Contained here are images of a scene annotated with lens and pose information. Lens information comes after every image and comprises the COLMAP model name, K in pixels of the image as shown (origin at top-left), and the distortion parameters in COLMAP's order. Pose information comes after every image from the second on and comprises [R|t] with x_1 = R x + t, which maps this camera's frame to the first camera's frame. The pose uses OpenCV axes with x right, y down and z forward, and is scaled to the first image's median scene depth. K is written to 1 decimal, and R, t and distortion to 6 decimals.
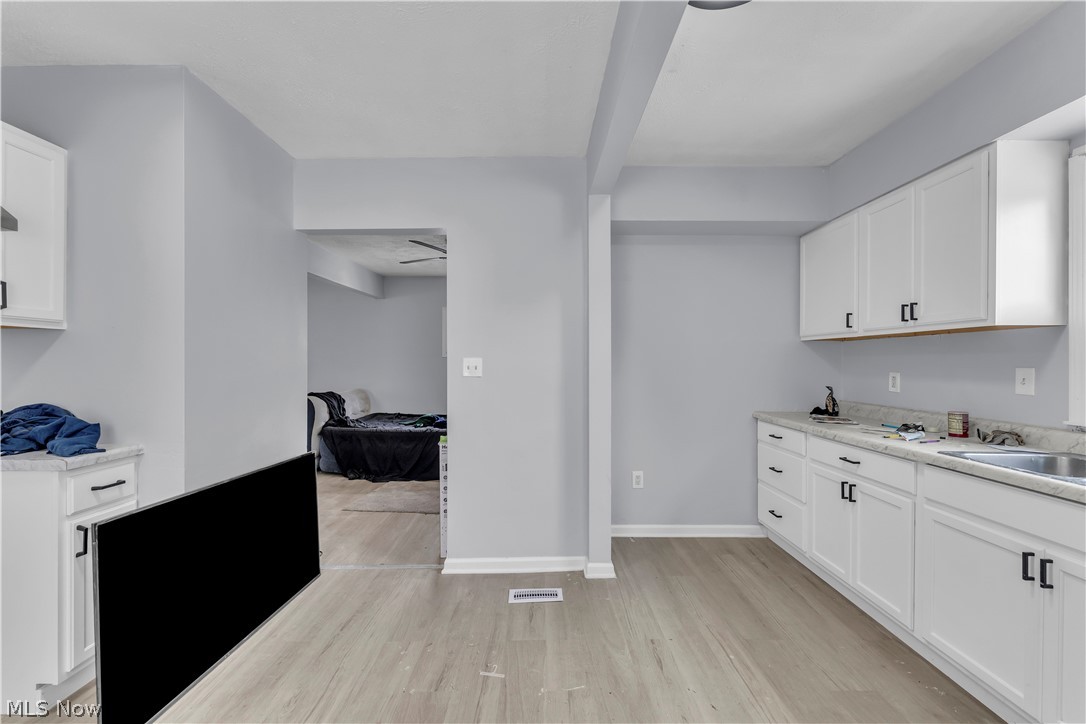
lens RADIAL K [[443.4, 0, 542.7], [0, 443.4, 362.6], [0, 0, 1]] dist [0.000433, -0.000138]
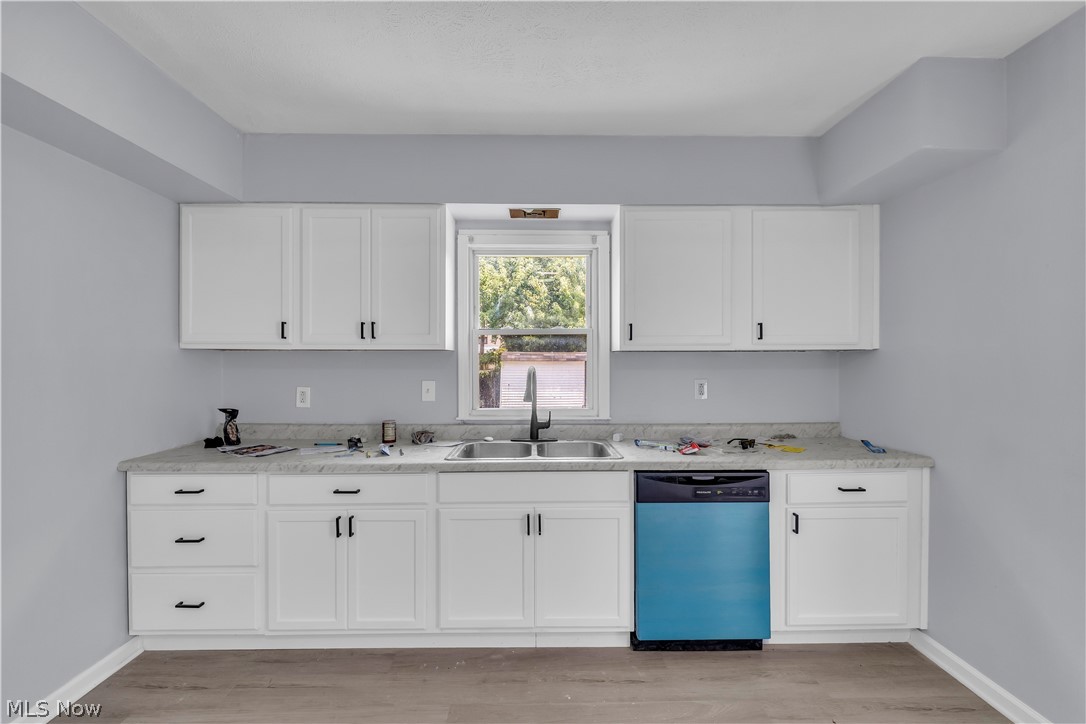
lens RADIAL K [[443.4, 0, 541.3], [0, 443.4, 365.0], [0, 0, 1]] dist [0.000433, -0.000138]
pose [[-0.010285, -0.004992, 0.999935, -0.176728], [0.001434, 0.999986, 0.005007, -0.032184], [-0.999946, 0.001485, -0.010278, 0.521987]]
